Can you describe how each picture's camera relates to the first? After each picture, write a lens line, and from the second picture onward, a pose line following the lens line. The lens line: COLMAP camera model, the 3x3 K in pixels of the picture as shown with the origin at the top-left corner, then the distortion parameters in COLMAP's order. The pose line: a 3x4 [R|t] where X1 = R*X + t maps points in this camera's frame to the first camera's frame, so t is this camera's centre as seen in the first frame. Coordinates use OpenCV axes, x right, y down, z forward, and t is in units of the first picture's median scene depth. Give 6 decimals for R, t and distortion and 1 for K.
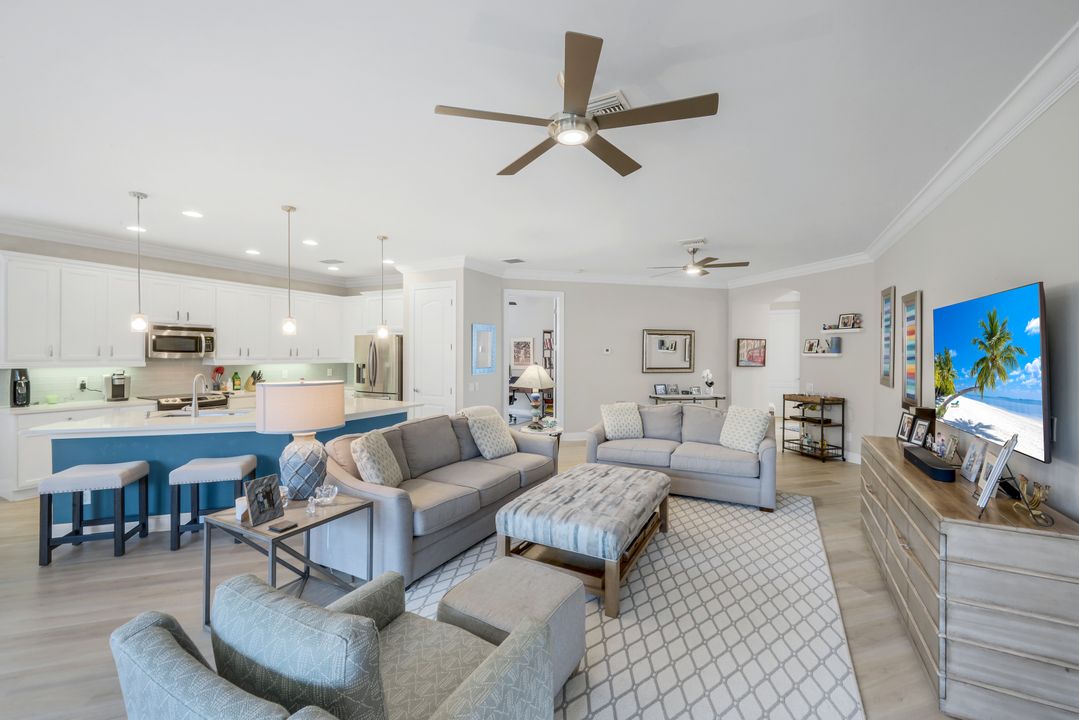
lens RADIAL K [[442.5, 0, 543.3], [0, 442.5, 352.6], [0, 0, 1]] dist [0.000688, 0.000178]
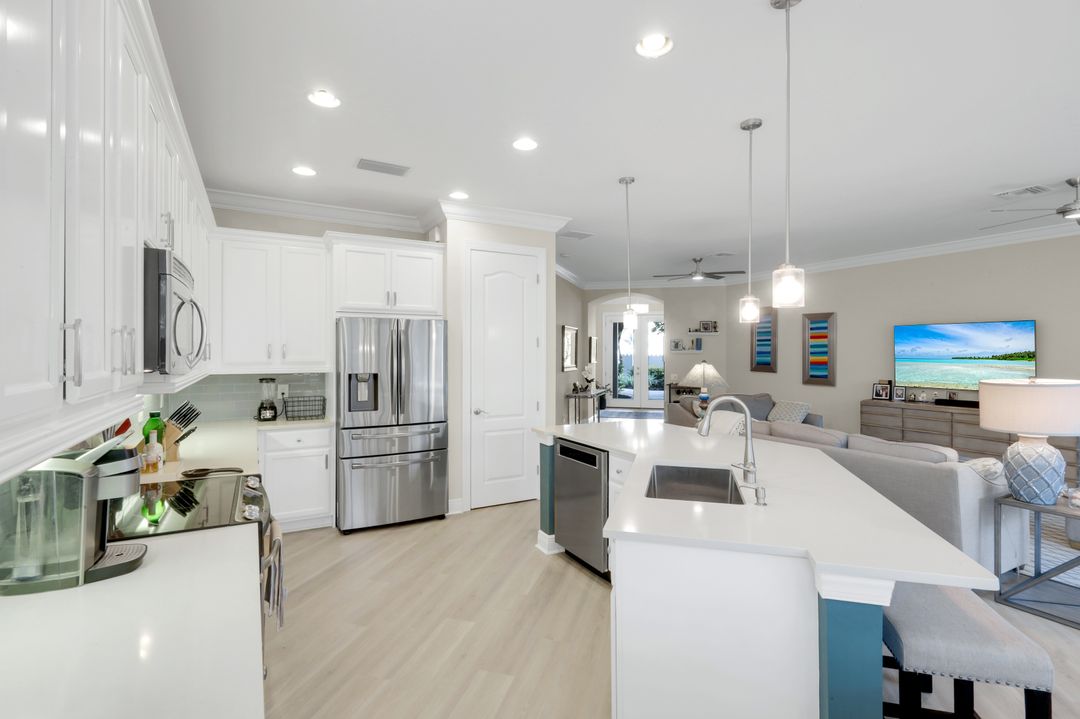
lens RADIAL K [[517.1, 0, 553.5], [0, 517.1, 354.0], [0, 0, 1]] dist [0.037464, 0.000052]
pose [[0.529200, -0.009210, 0.848447, -1.003469], [0.006828, 0.999955, 0.006596, -0.000288], [-0.848470, 0.002302, 0.529239, 0.614681]]
